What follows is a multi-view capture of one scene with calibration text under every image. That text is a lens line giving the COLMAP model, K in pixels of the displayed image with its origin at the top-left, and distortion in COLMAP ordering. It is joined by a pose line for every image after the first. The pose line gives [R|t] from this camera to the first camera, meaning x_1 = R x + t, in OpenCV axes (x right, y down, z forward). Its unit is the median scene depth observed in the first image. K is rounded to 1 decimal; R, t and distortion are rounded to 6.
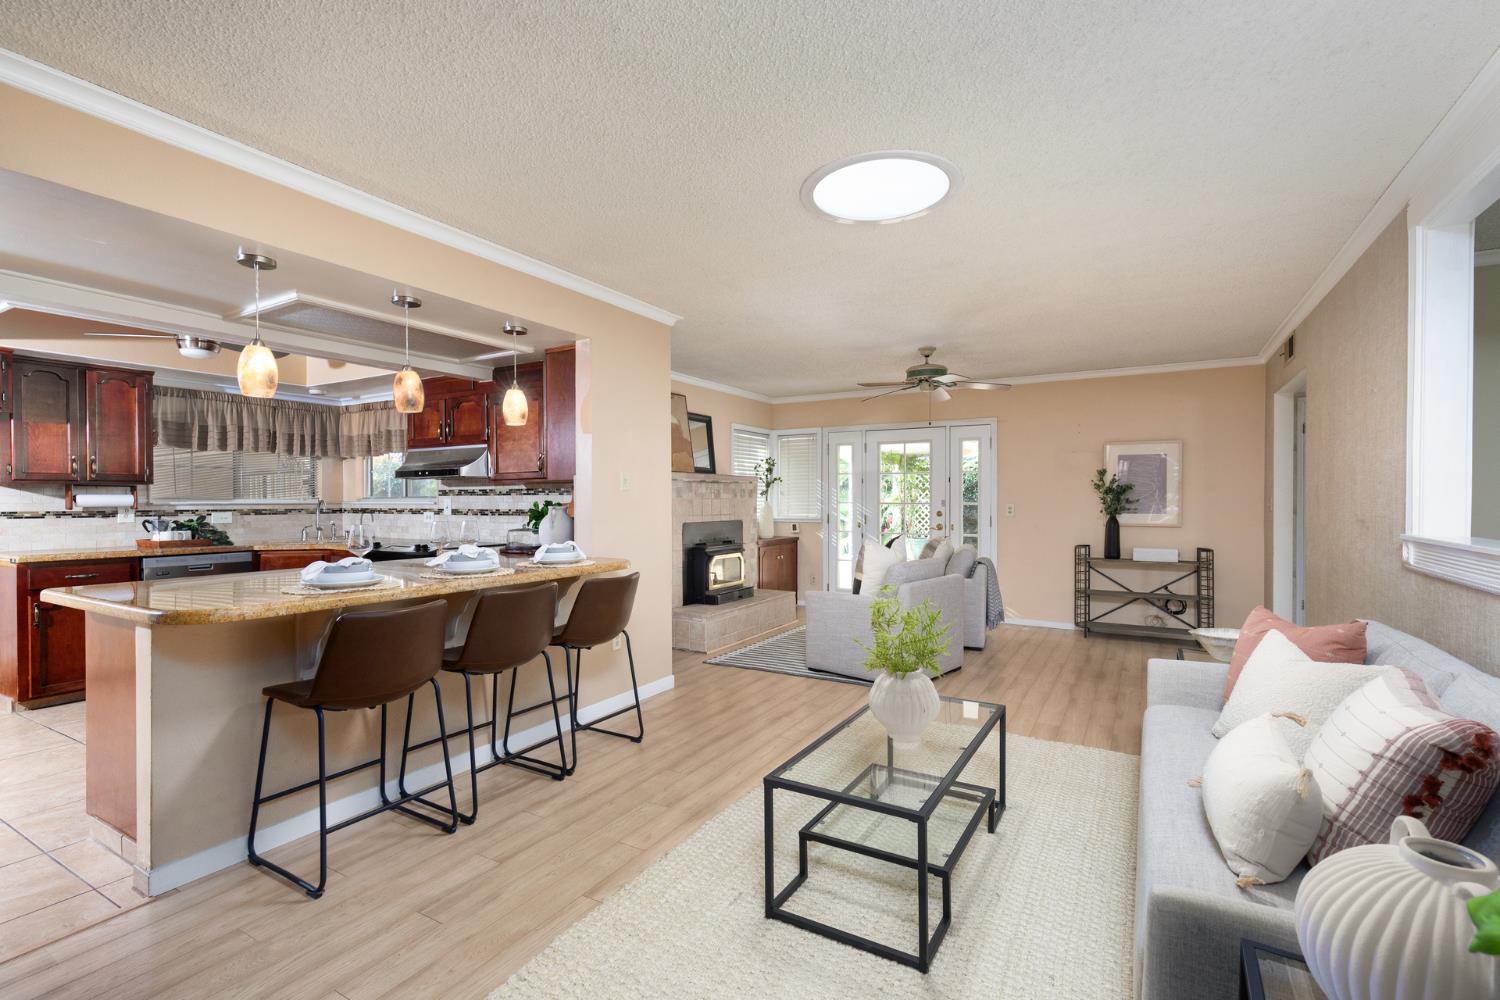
lens RADIAL K [[667.7, 0, 758.3], [0, 667.7, 501.6], [0, 0, 1]] dist [0.004330, 0.000091]
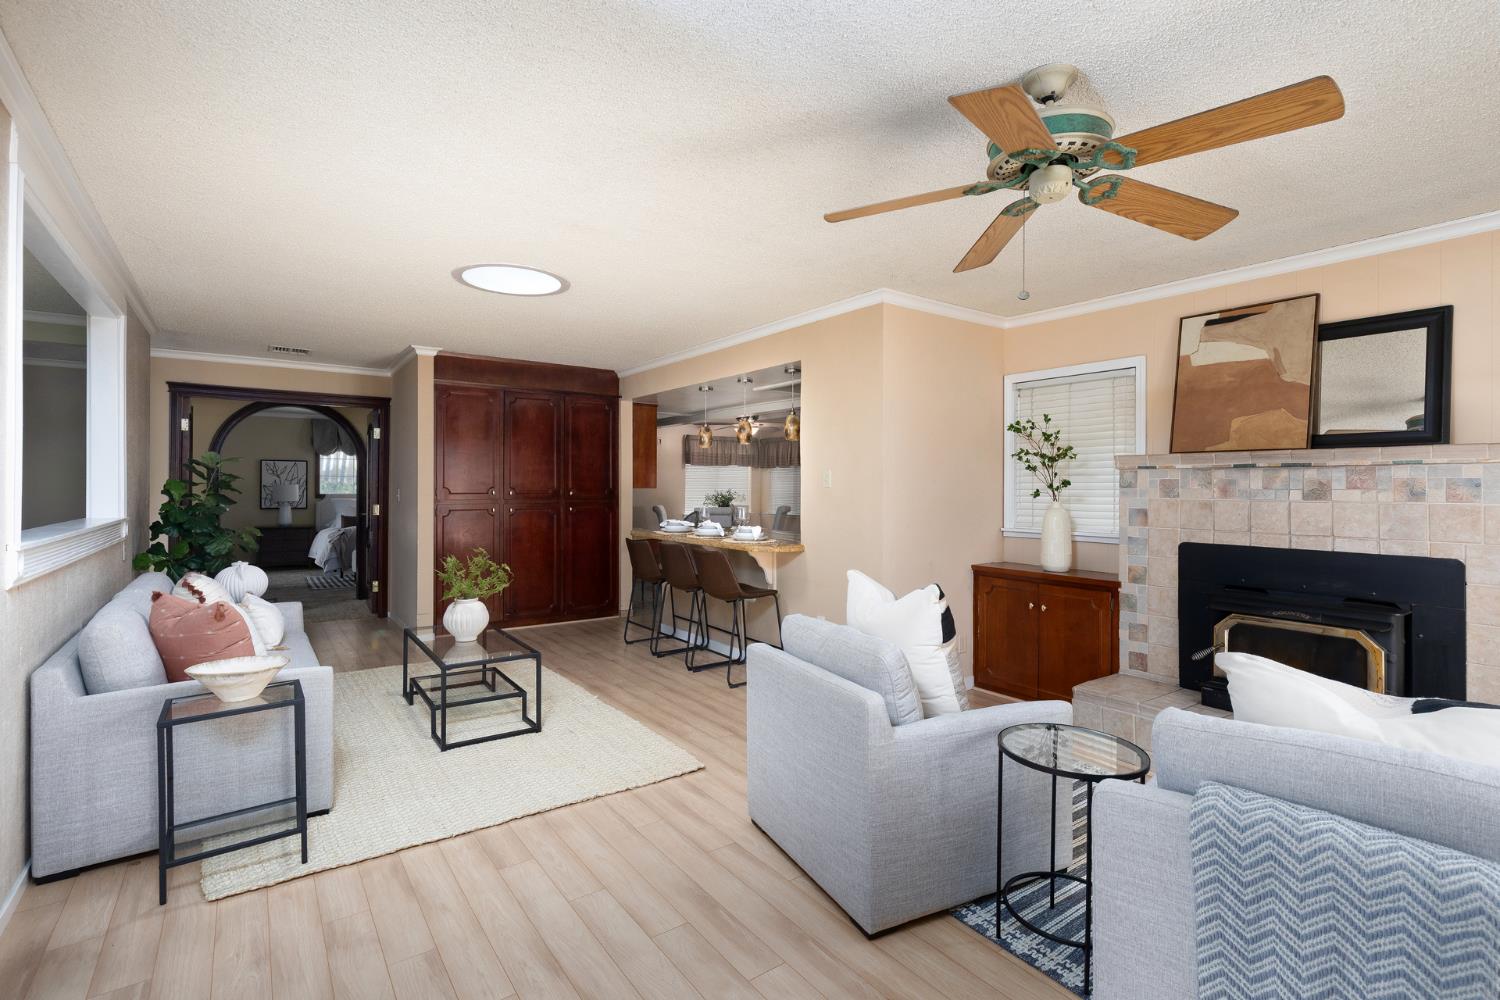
lens RADIAL K [[691.2, 0, 750.0], [0, 691.2, 500.0], [0, 0, 1]] dist [0.000595, -0.000041]
pose [[-0.408361, 0.014601, -0.912704, 0.565210], [-0.008914, 0.999761, 0.019982, -0.012028], [0.912777, 0.016296, -0.408133, 0.888175]]
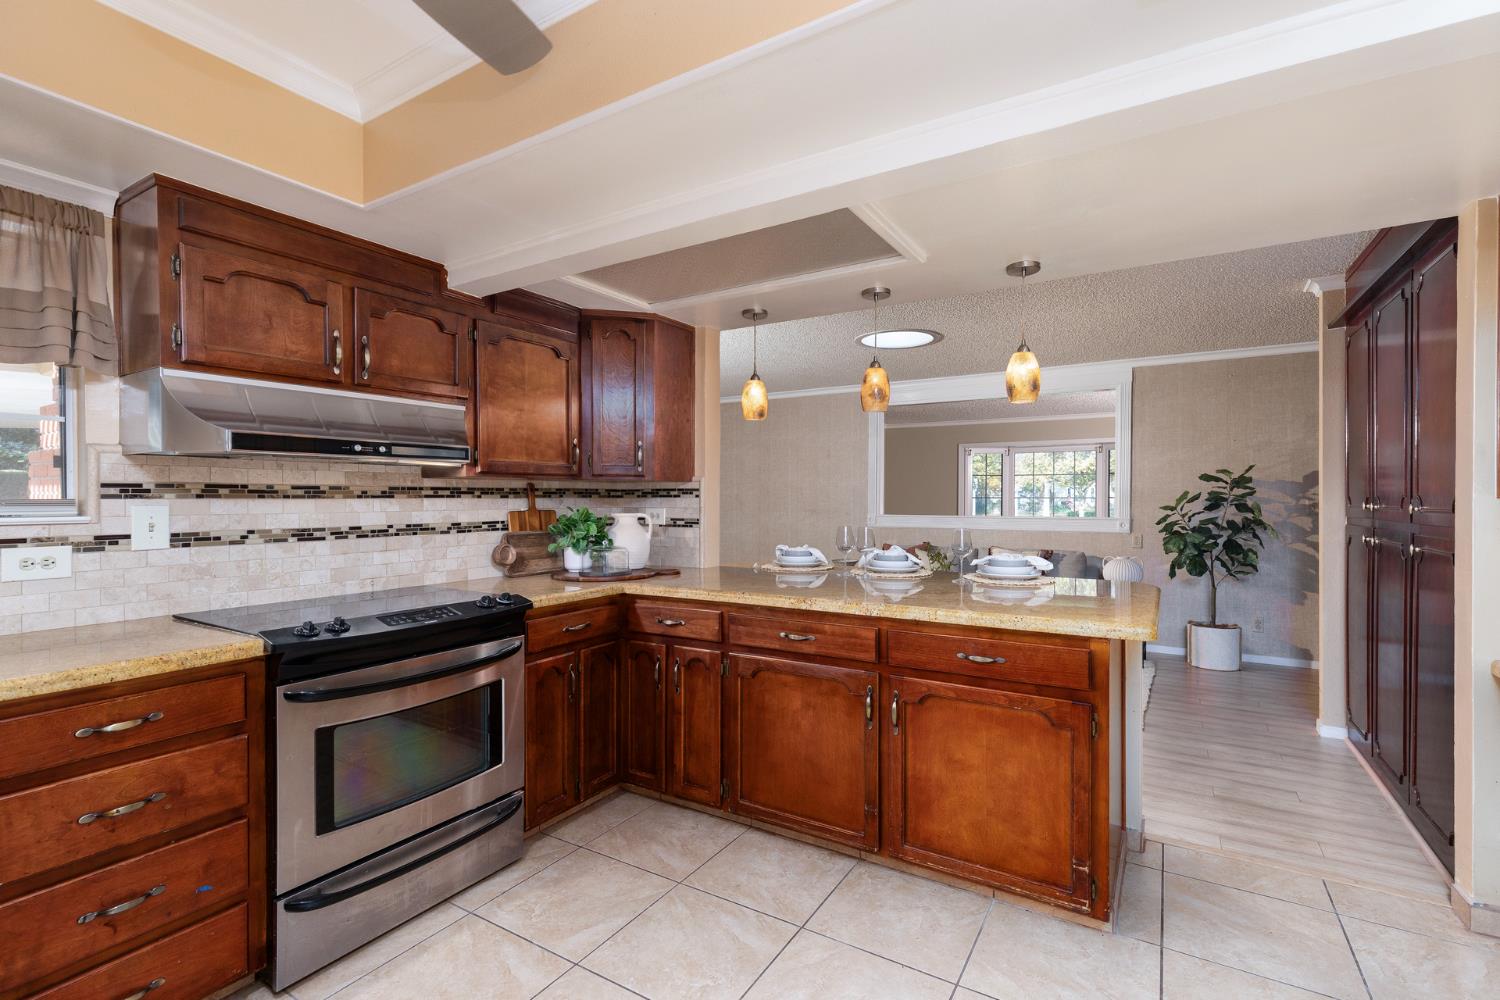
lens RADIAL K [[667.7, 0, 758.3], [0, 667.7, 501.6], [0, 0, 1]] dist [0.004330, 0.000091]
pose [[0.033036, -0.004465, 0.999444, -0.693204], [0.004826, 0.999979, 0.004308, -0.005692], [-0.999443, 0.004681, 0.033057, 0.540067]]
